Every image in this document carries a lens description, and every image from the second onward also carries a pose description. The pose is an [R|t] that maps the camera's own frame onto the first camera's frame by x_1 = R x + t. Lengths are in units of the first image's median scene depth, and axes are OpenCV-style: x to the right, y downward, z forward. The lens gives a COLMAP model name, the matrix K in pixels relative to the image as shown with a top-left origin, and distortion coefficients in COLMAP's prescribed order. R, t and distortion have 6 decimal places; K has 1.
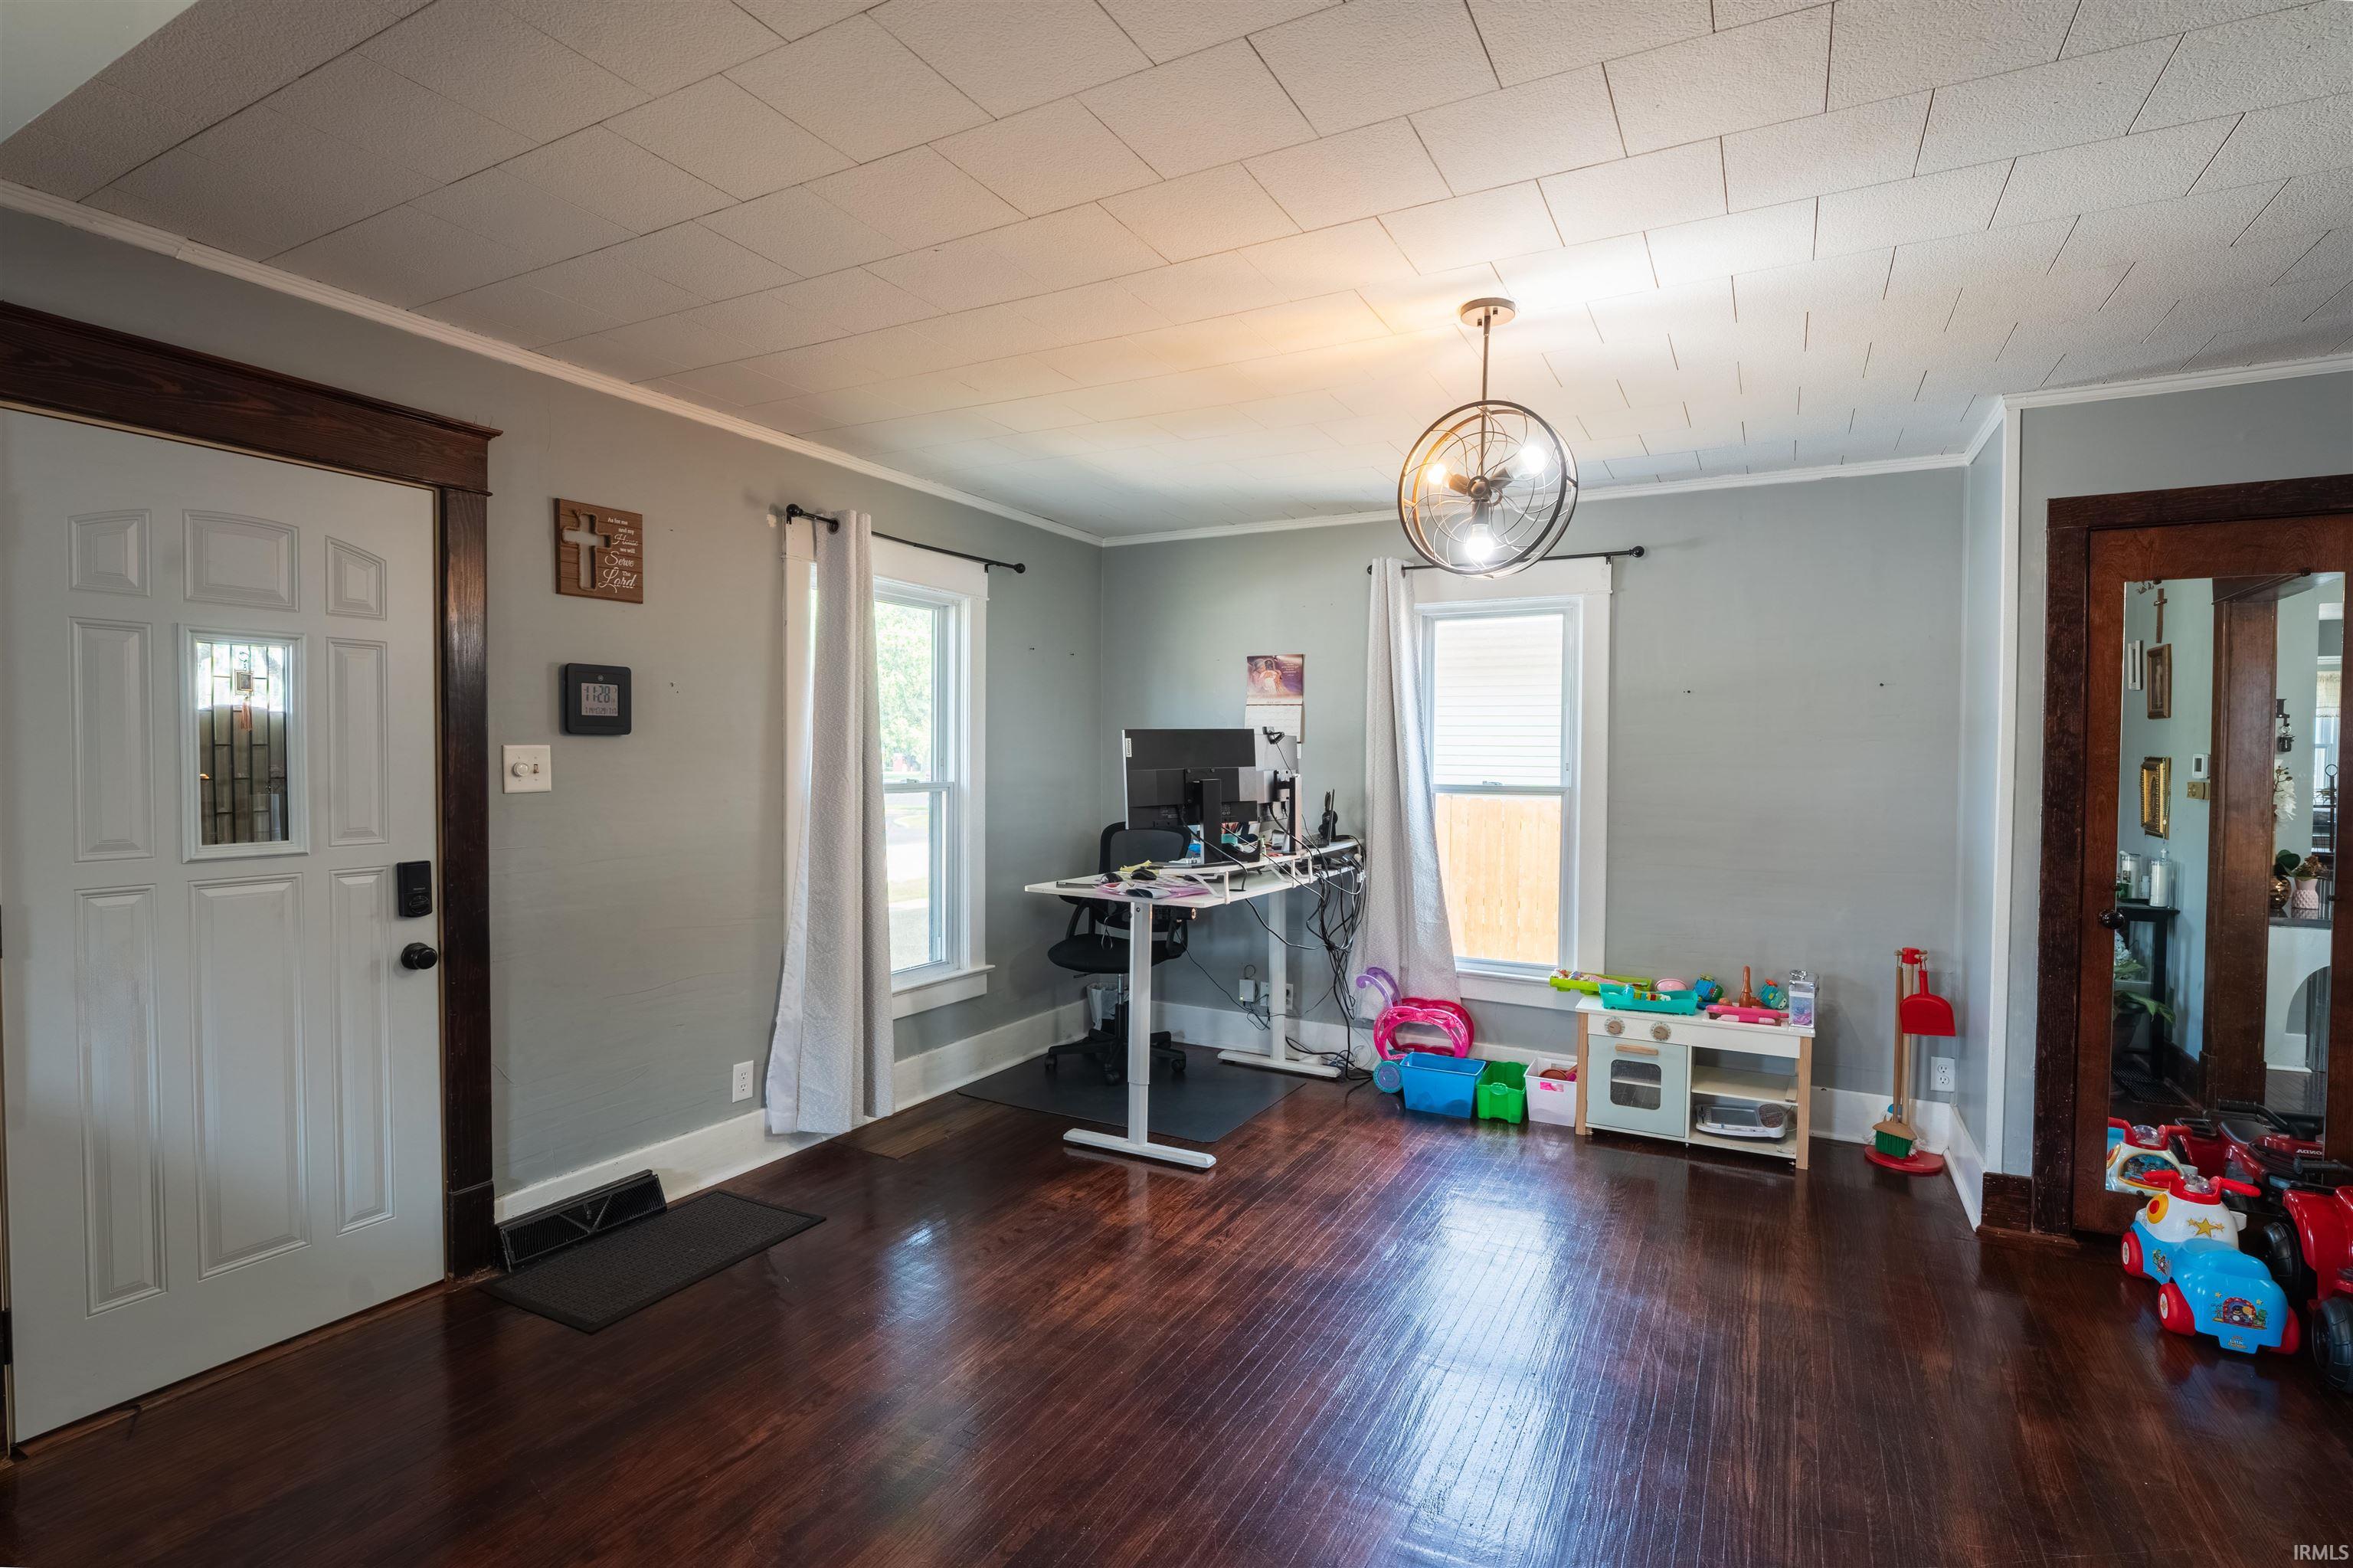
lens RADIAL K [[1080.6, 0, 1191.8], [0, 1080.6, 788.5], [0, 0, 1]] dist [-0.020408, 0.000480]
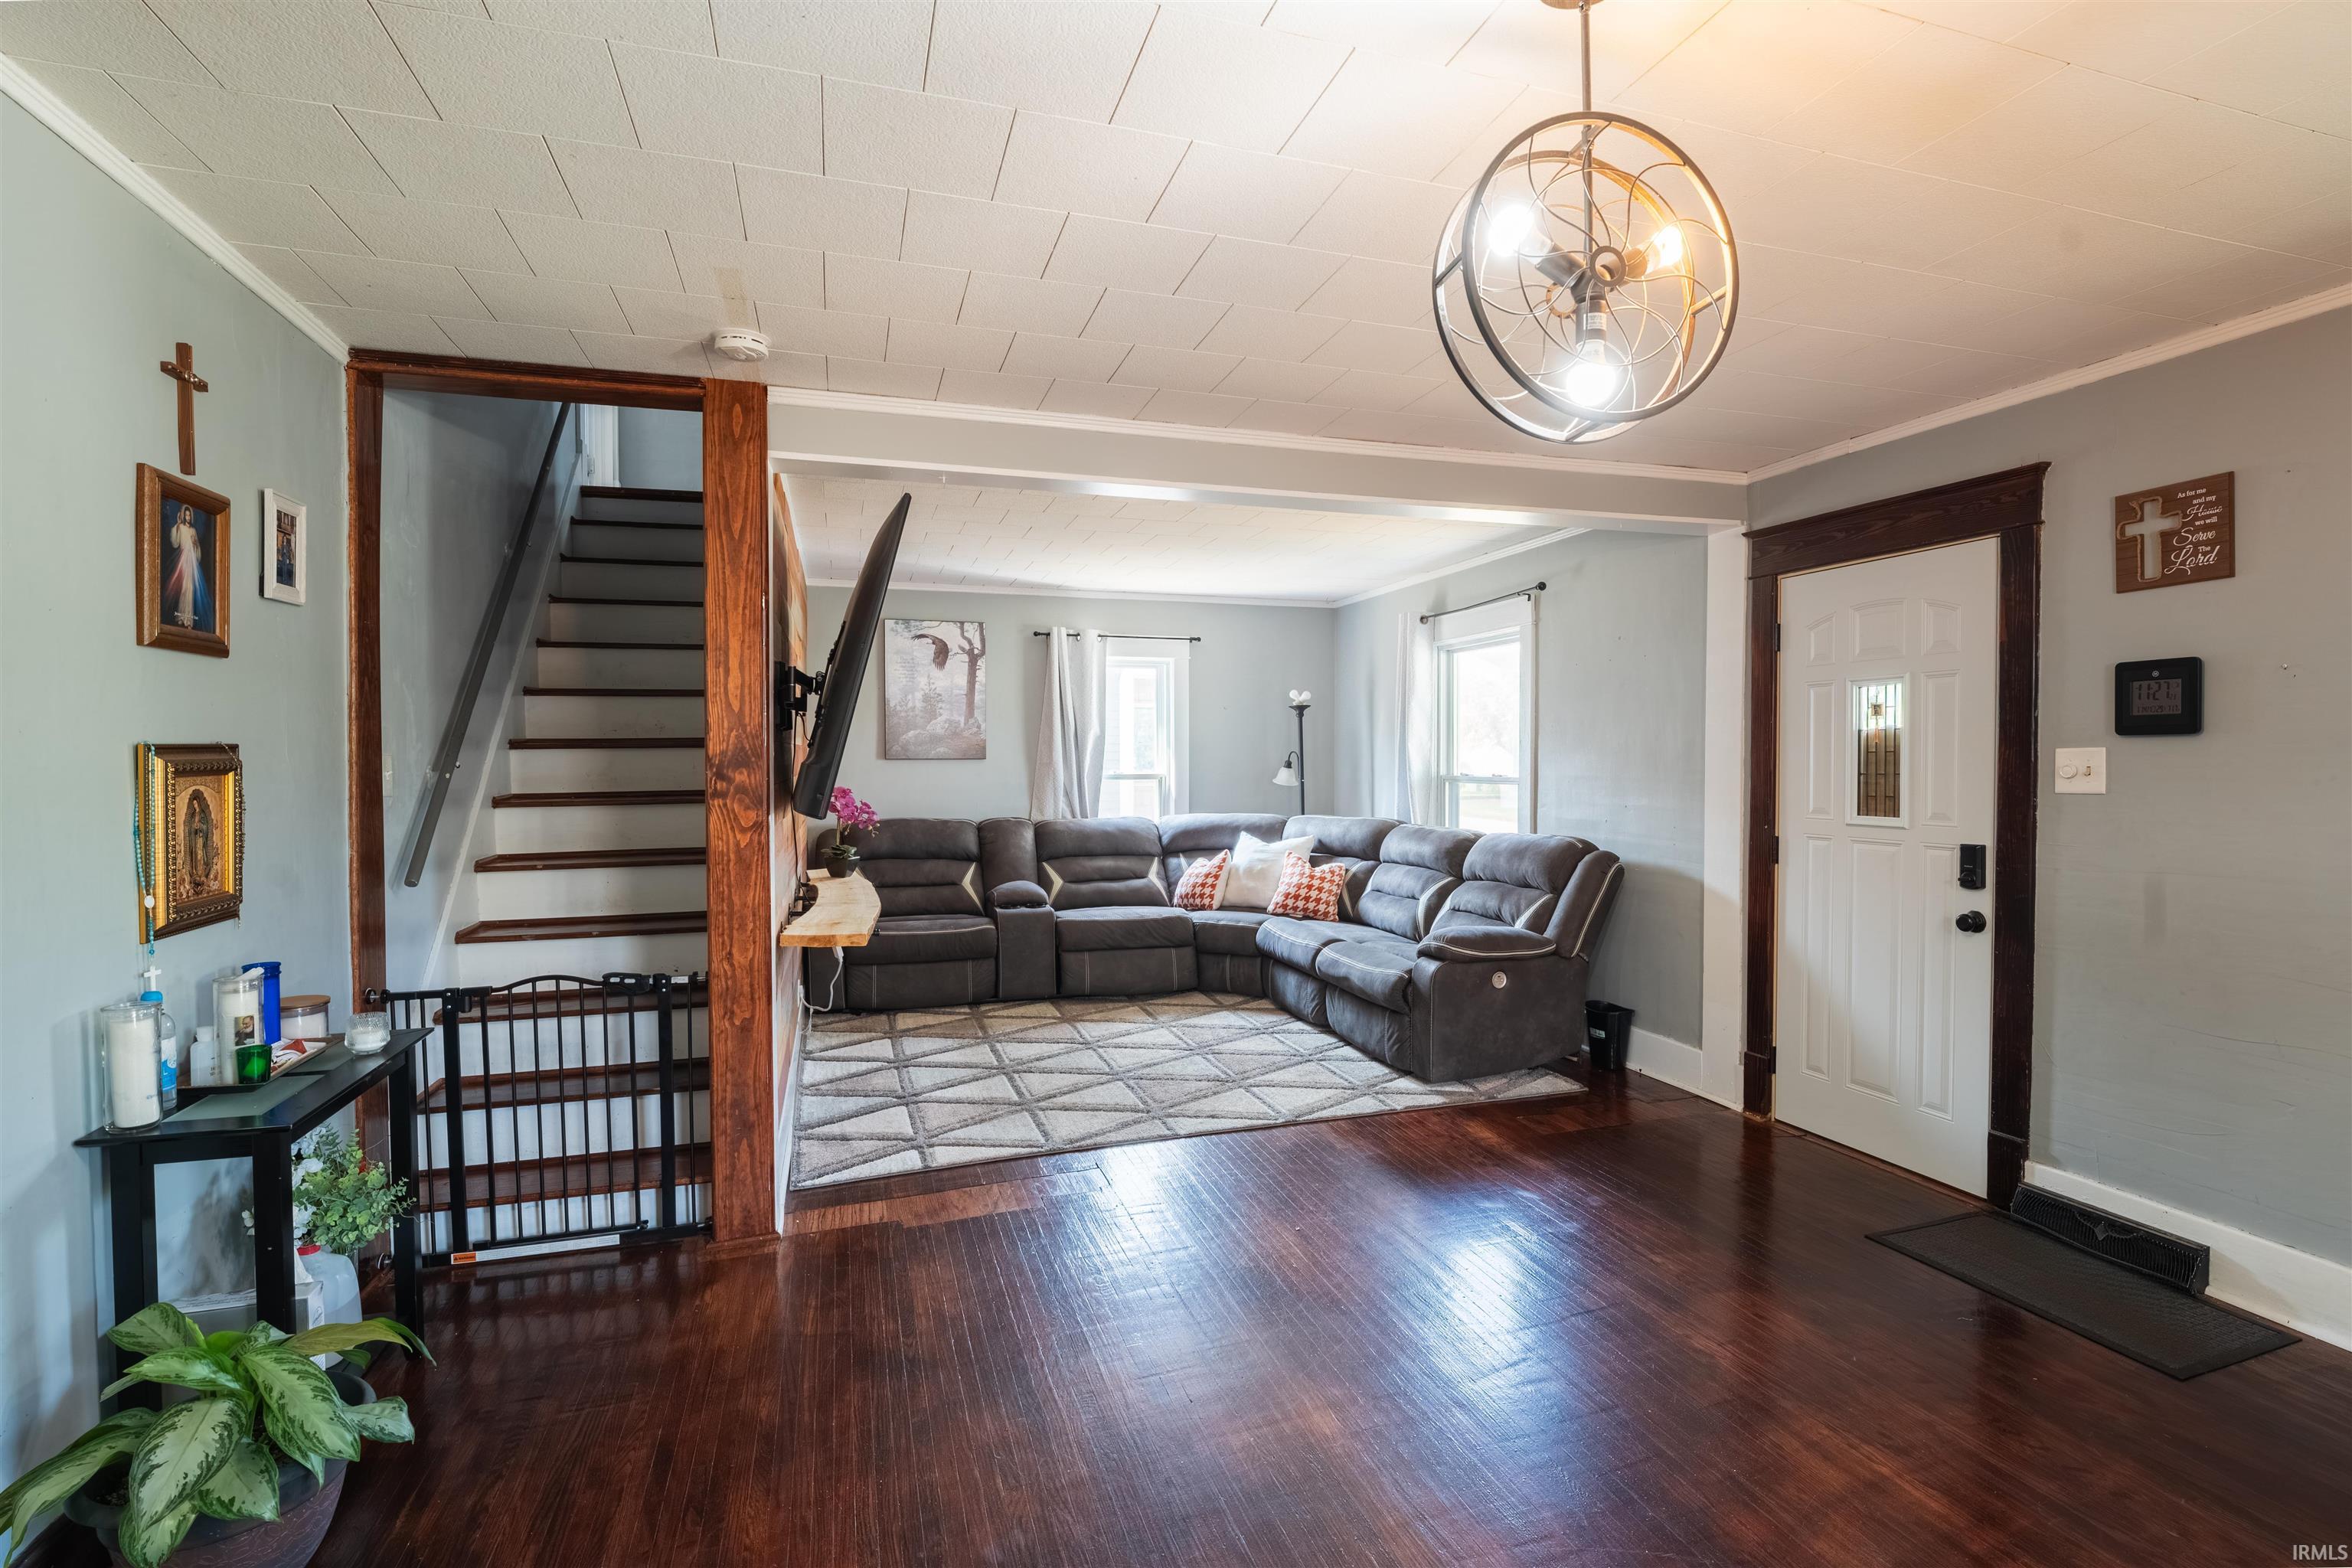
lens RADIAL K [[1080.1, 0, 1177.5], [0, 1080.1, 779.9], [0, 0, 1]] dist [-0.020408, 0.000480]
pose [[-0.692845, 0.010906, -0.721004, 0.726404], [-0.023036, 0.999040, 0.037249, -0.027772], [0.720719, 0.042417, -0.691929, 1.085831]]
